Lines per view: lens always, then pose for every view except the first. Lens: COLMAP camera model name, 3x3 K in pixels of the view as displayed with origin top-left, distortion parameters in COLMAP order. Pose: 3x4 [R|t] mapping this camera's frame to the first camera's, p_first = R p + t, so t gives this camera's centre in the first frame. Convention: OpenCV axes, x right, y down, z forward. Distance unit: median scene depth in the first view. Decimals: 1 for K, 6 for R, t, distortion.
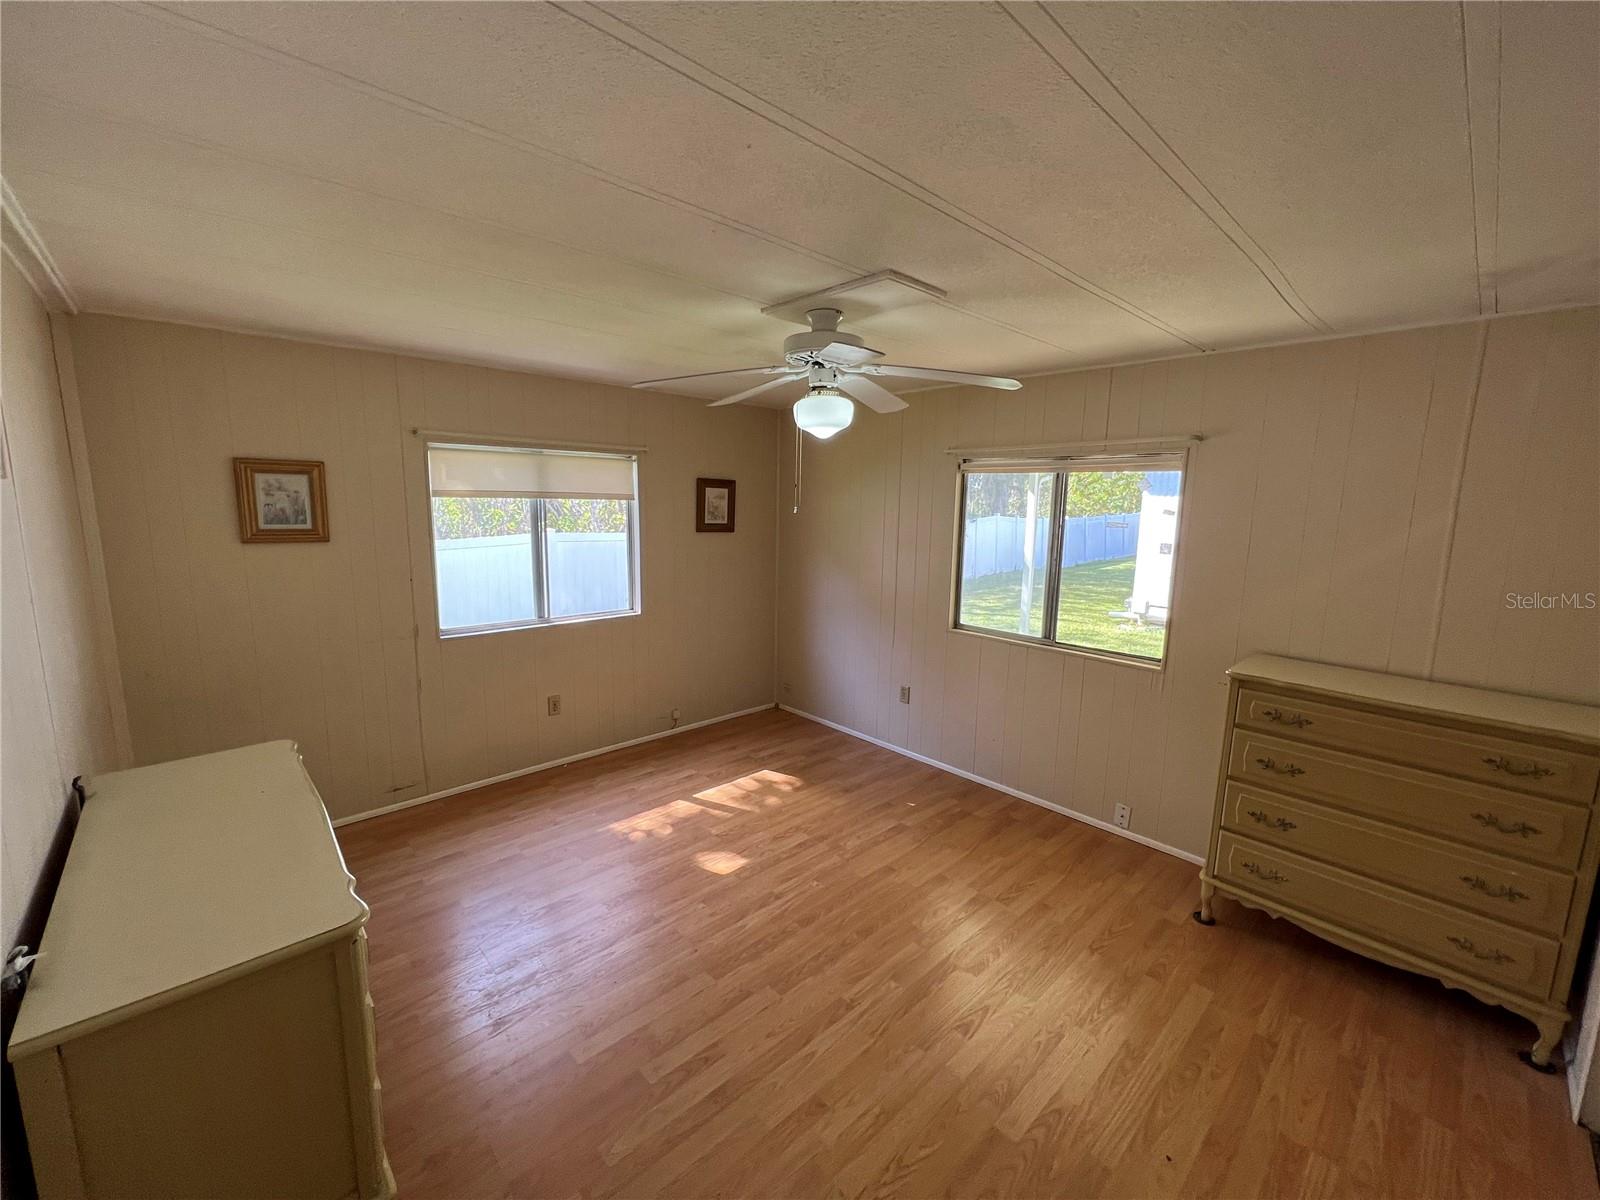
lens RADIAL K [[645.7, 0, 795.9], [0, 645.7, 593.8], [0, 0, 1]] dist [-0.001579, 0.000118]
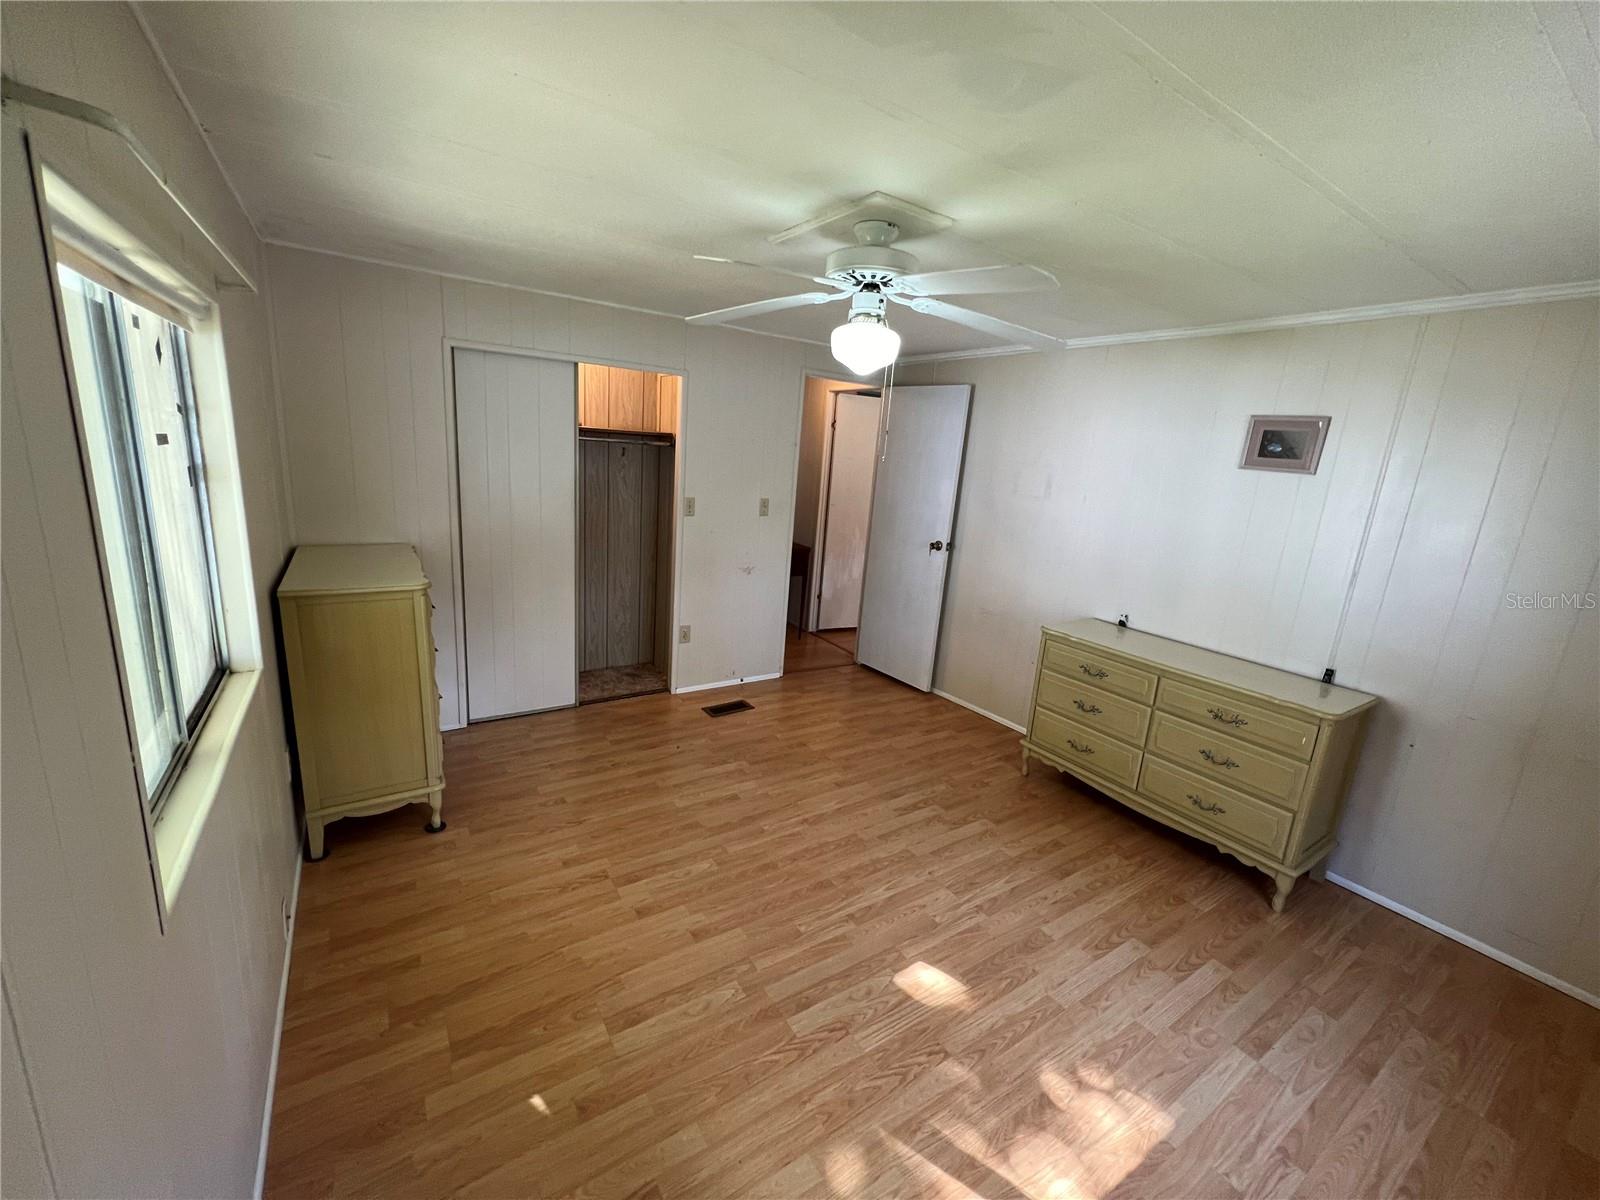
lens RADIAL K [[647.1, 0, 795.5], [0, 647.1, 600.8], [0, 0, 1]] dist [-0.002343, -0.000331]
pose [[-0.982281, -0.120547, 0.143501, -0.027044], [-0.058935, 0.925528, 0.374065, -0.223050], [-0.177907, 0.358980, -0.916233, 1.561113]]
